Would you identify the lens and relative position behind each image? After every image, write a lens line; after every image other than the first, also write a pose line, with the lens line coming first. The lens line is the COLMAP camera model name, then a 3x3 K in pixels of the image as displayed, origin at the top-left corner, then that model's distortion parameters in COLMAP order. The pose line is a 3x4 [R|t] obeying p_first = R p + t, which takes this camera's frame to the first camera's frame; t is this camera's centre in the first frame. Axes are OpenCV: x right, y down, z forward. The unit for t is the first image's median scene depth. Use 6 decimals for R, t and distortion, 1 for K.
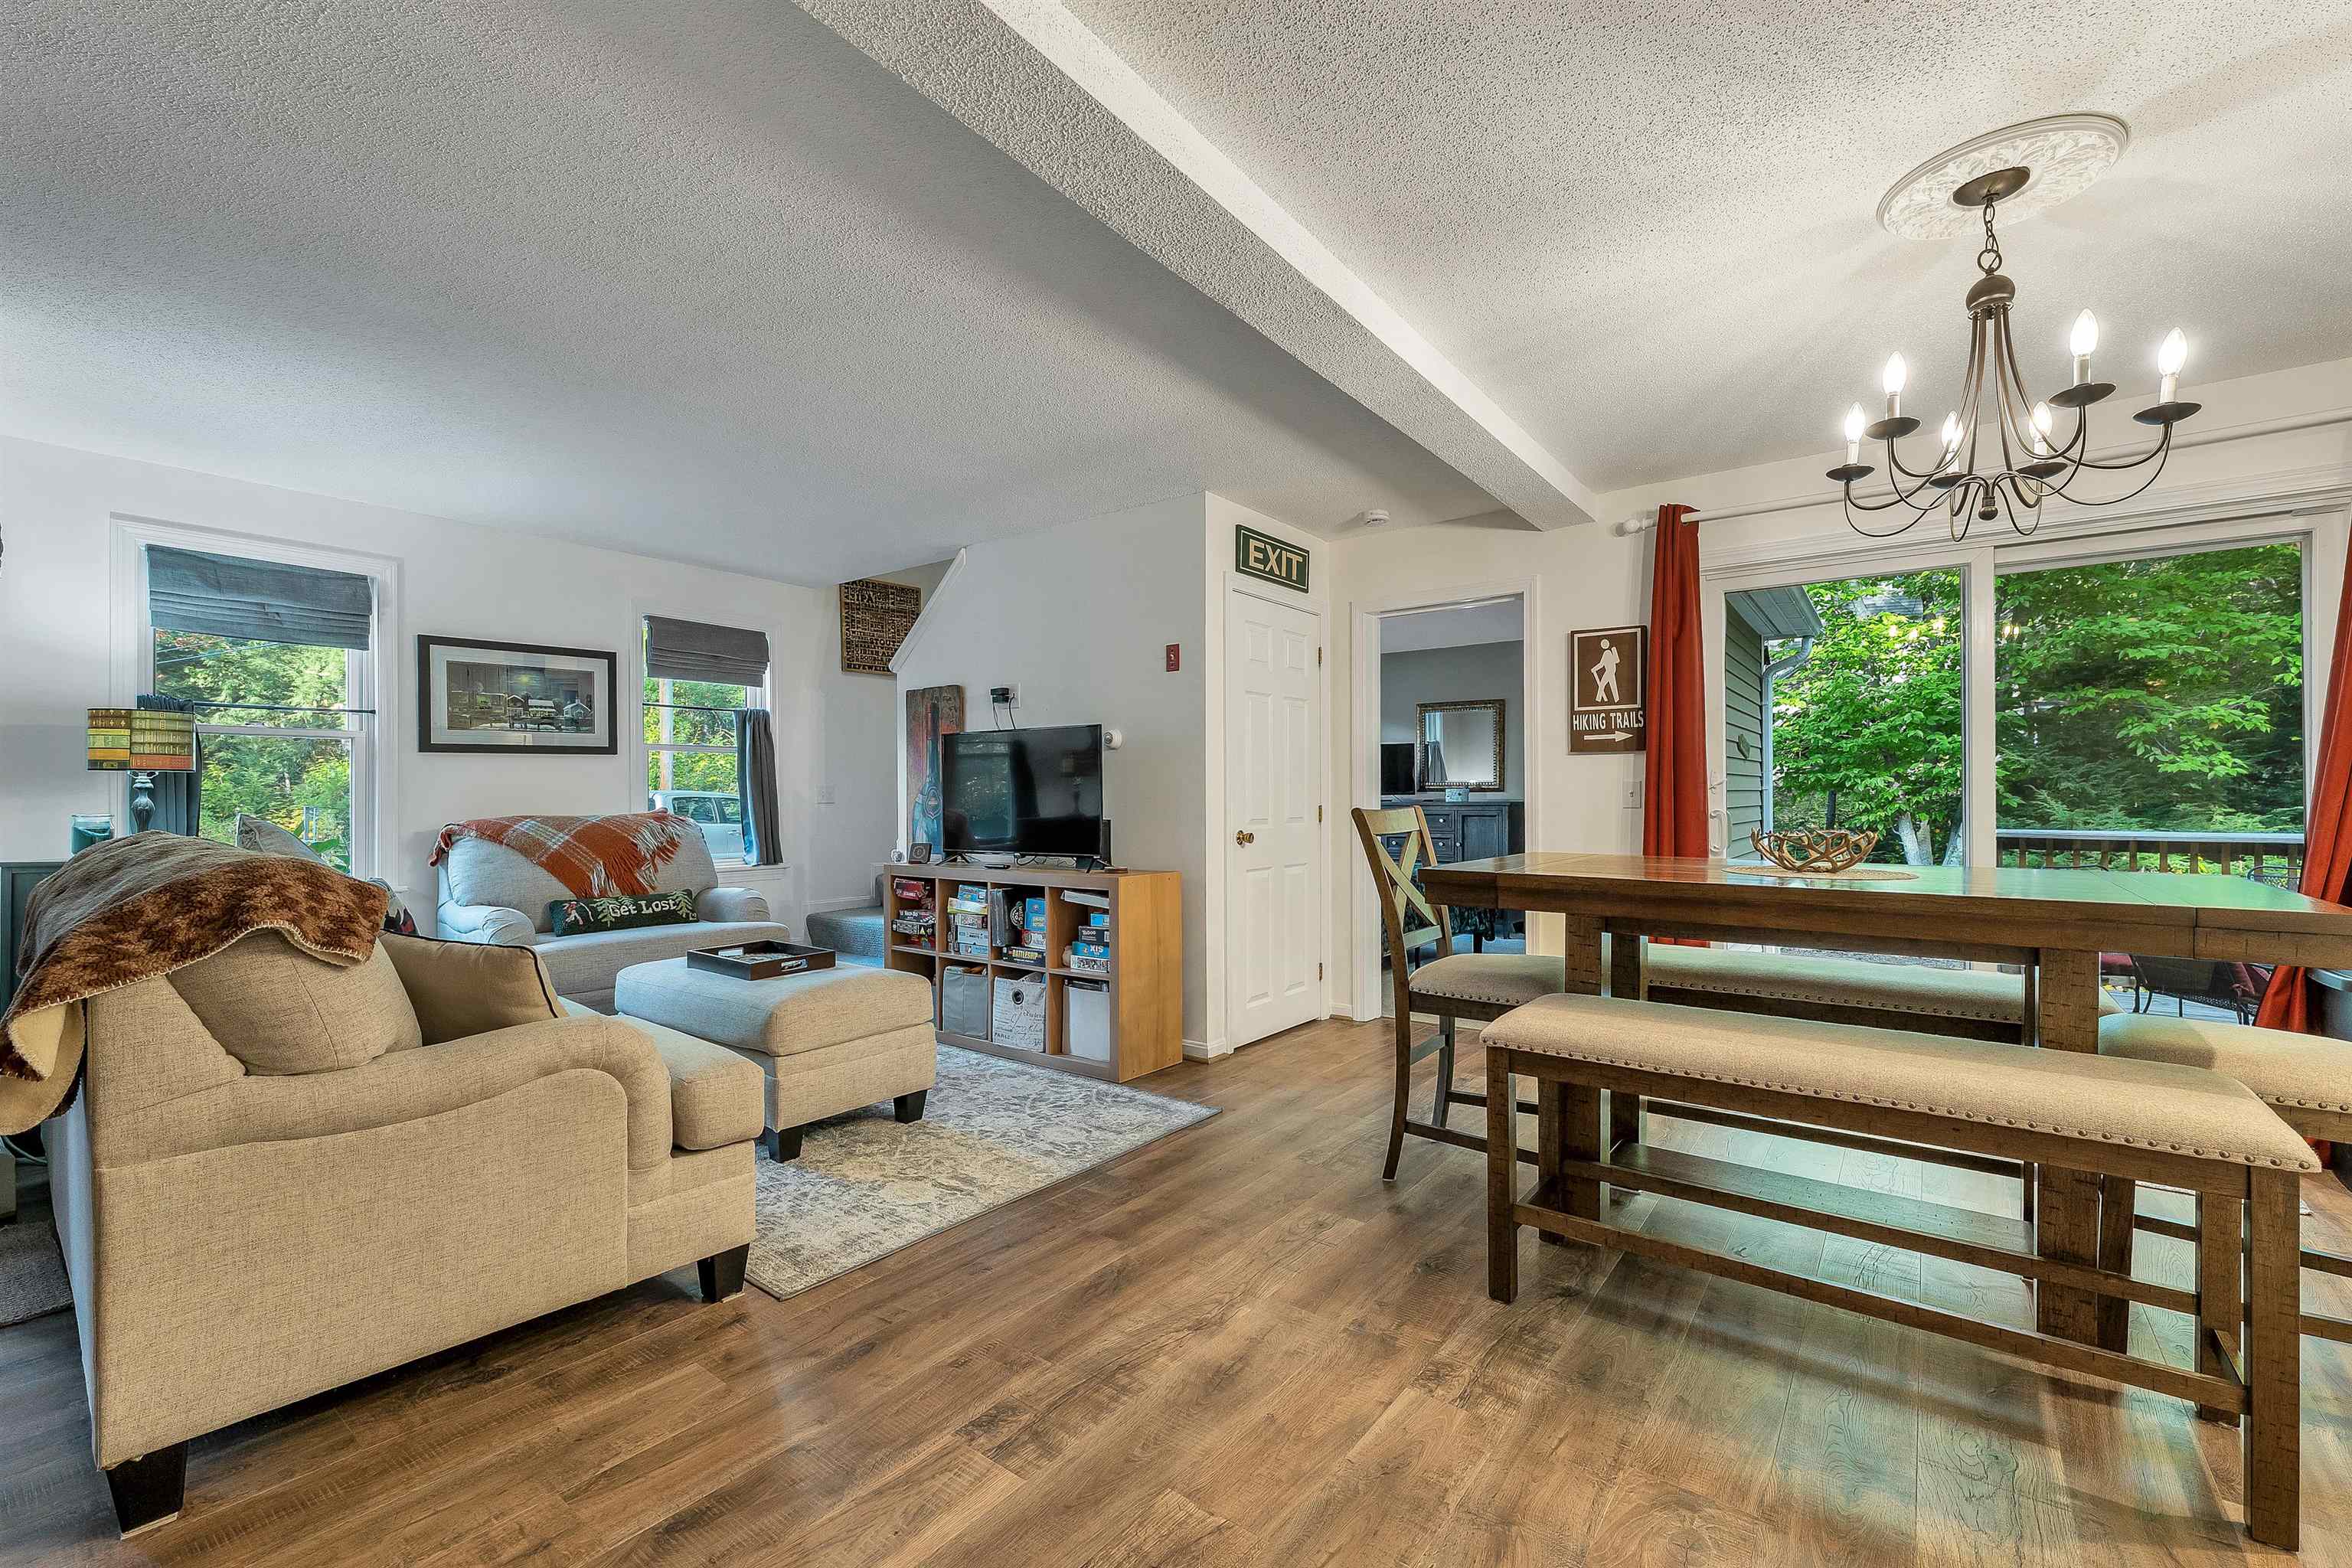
lens RADIAL K [[979.2, 0, 1176.8], [0, 979.2, 807.2], [0, 0, 1]] dist [-0.001545, 0.001462]
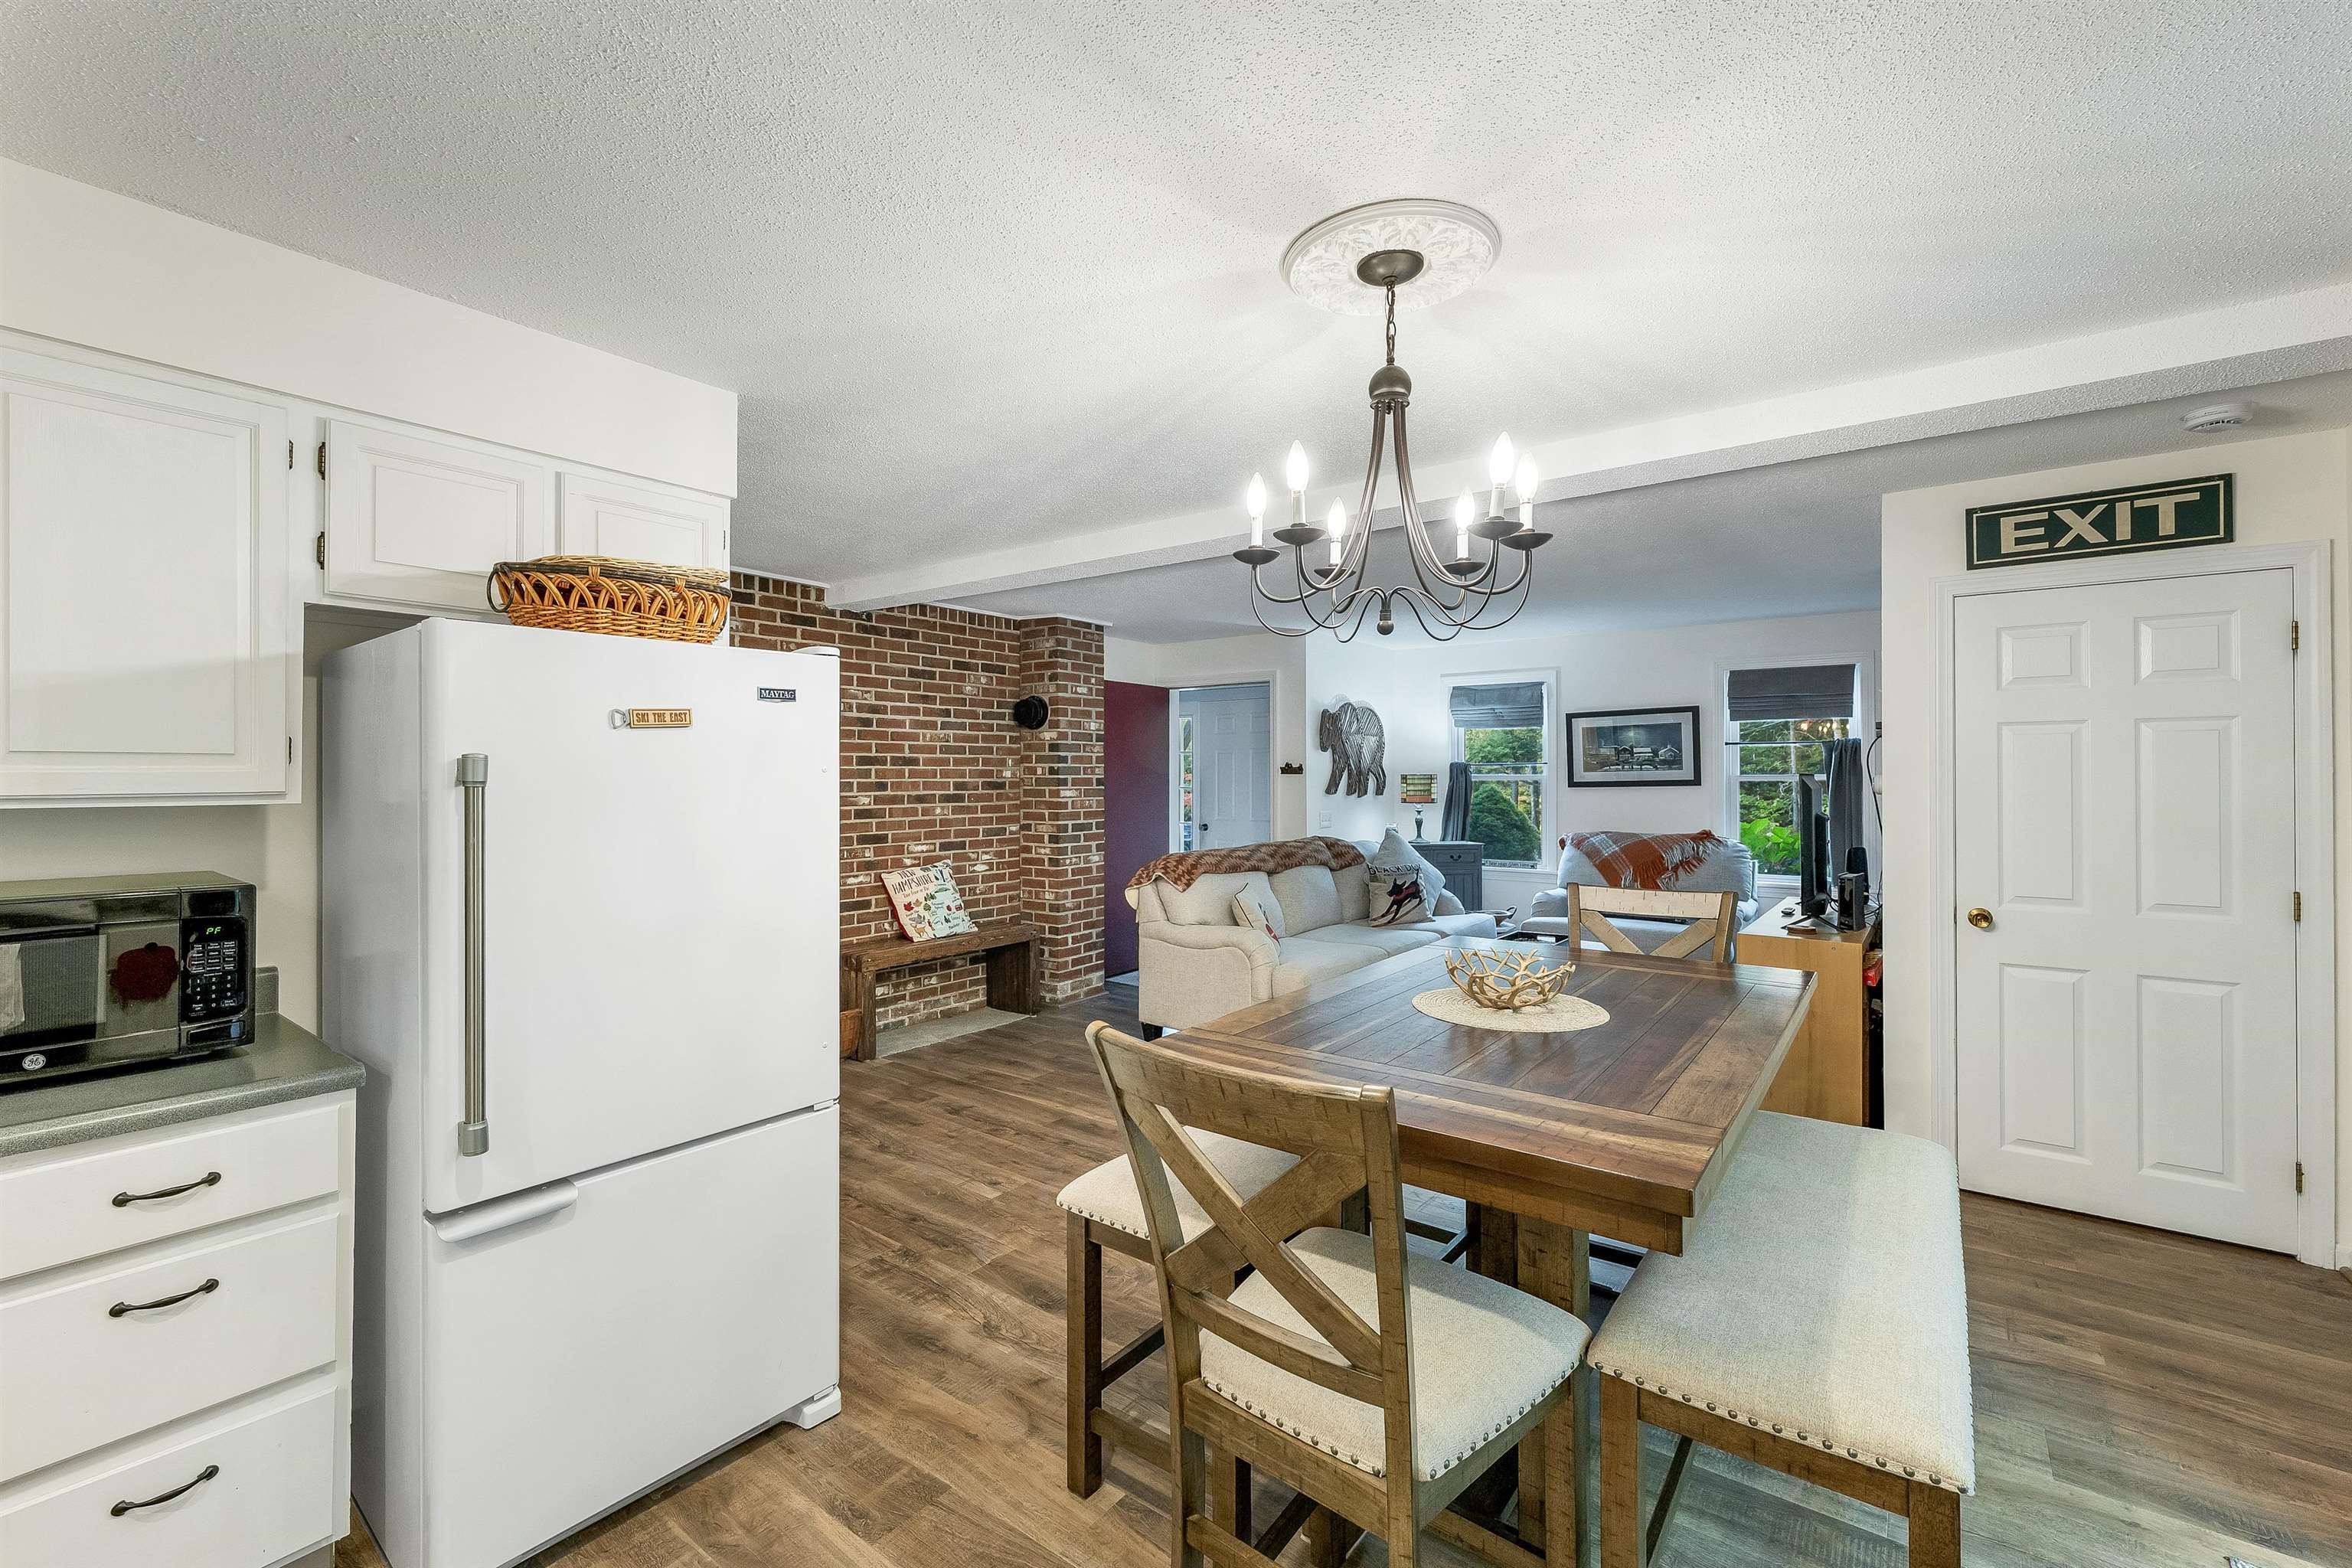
lens RADIAL K [[979.2, 0, 1179.5], [0, 979.2, 776.0], [0, 0, 1]] dist [-0.001545, 0.001462]
pose [[-0.000640, 0.003036, -0.999995, 0.789930], [-0.007482, 0.999967, 0.003041, -0.073099], [0.999972, 0.007484, -0.000618, 0.364171]]
